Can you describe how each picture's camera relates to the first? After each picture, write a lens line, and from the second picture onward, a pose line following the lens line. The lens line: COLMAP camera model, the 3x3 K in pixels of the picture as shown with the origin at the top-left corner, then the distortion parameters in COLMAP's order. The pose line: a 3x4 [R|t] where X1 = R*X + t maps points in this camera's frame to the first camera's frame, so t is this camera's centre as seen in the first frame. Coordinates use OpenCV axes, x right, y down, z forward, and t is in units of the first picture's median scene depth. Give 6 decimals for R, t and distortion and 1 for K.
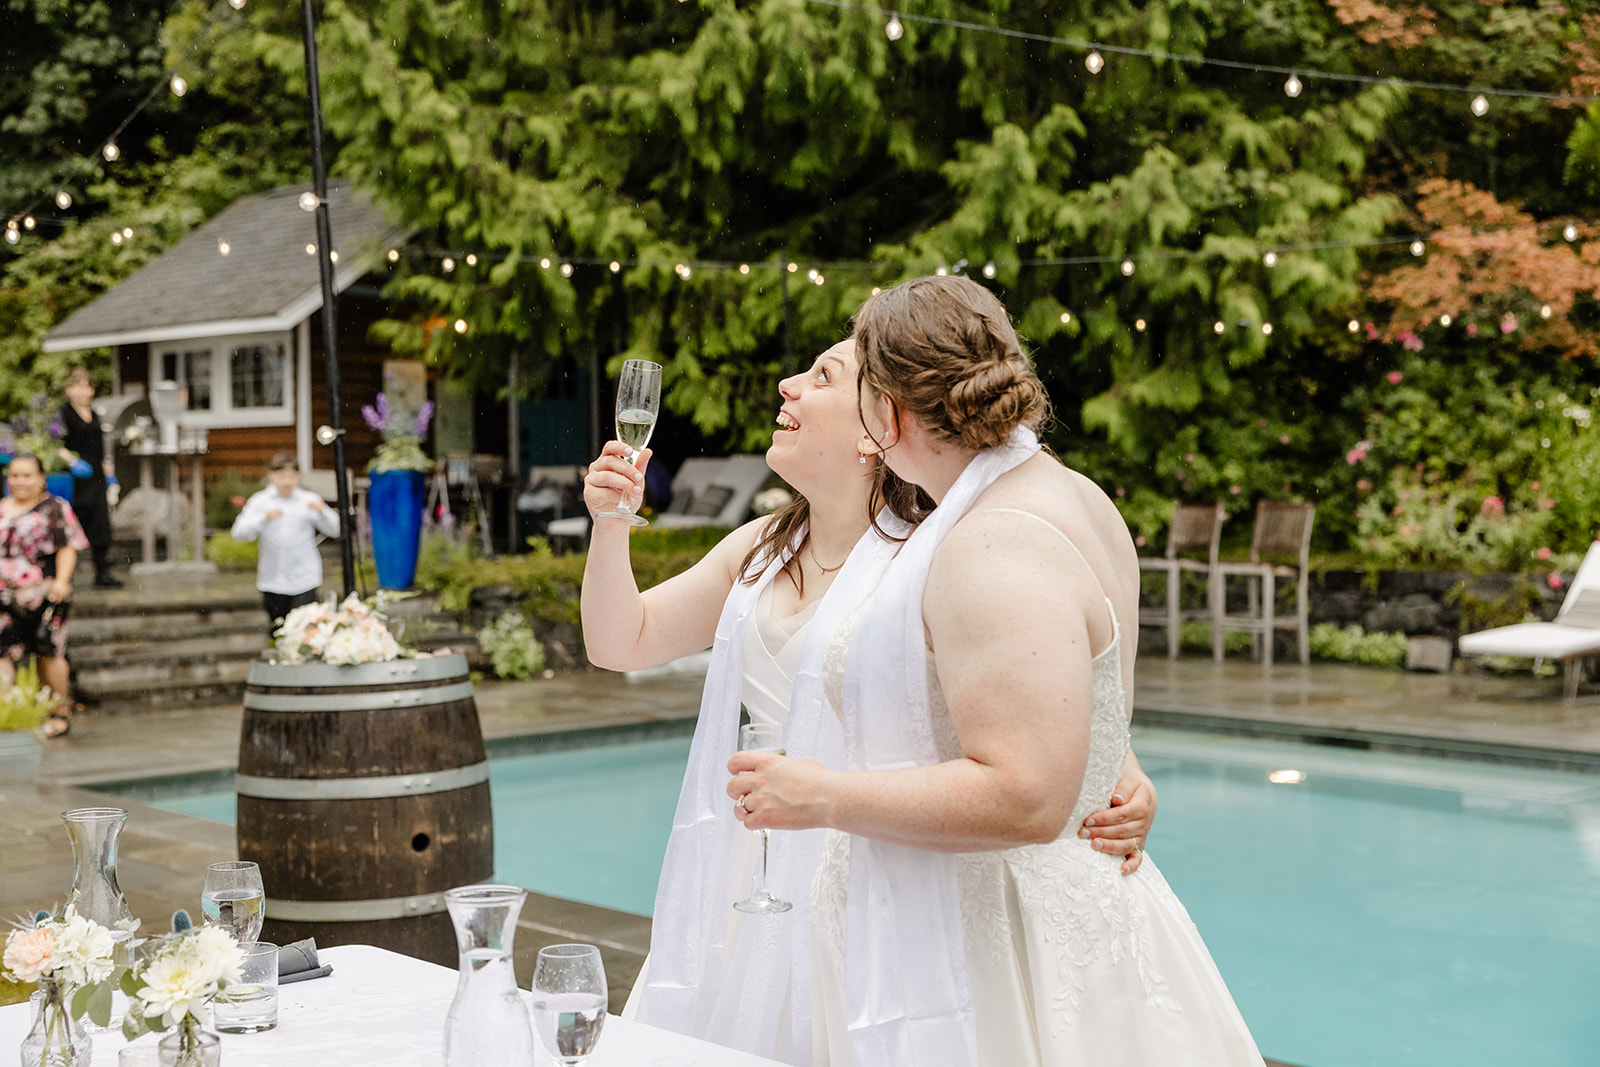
lens RADIAL K [[2114.6, 0, 800.0], [0, 2114.6, 533.5], [0, 0, 1]] dist [-0.030039, -0.041923]
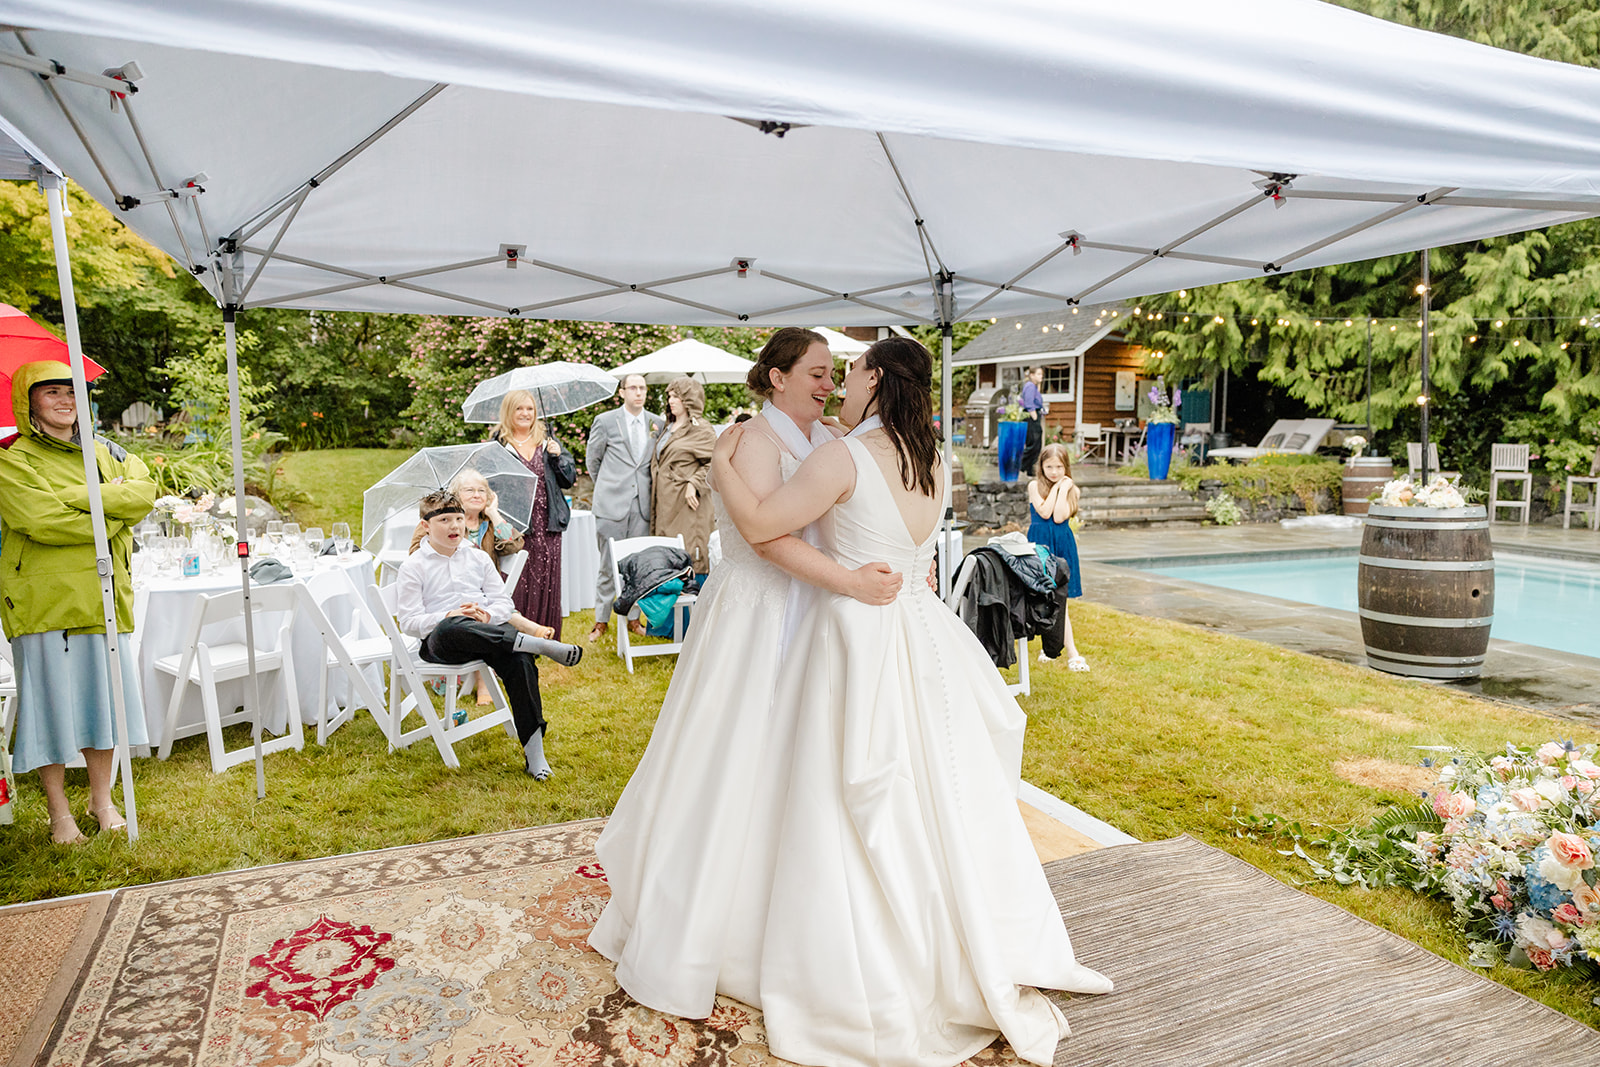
lens RADIAL K [[1002.9, 0, 800.0], [0, 1002.9, 533.5], [0, 0, 1]] dist [0.001260, 0.001657]
pose [[0.946092, 0.050344, -0.319960, -0.193128], [-0.026315, 0.996528, 0.078988, 0.009384], [0.322826, -0.066311, 0.944133, -0.064974]]
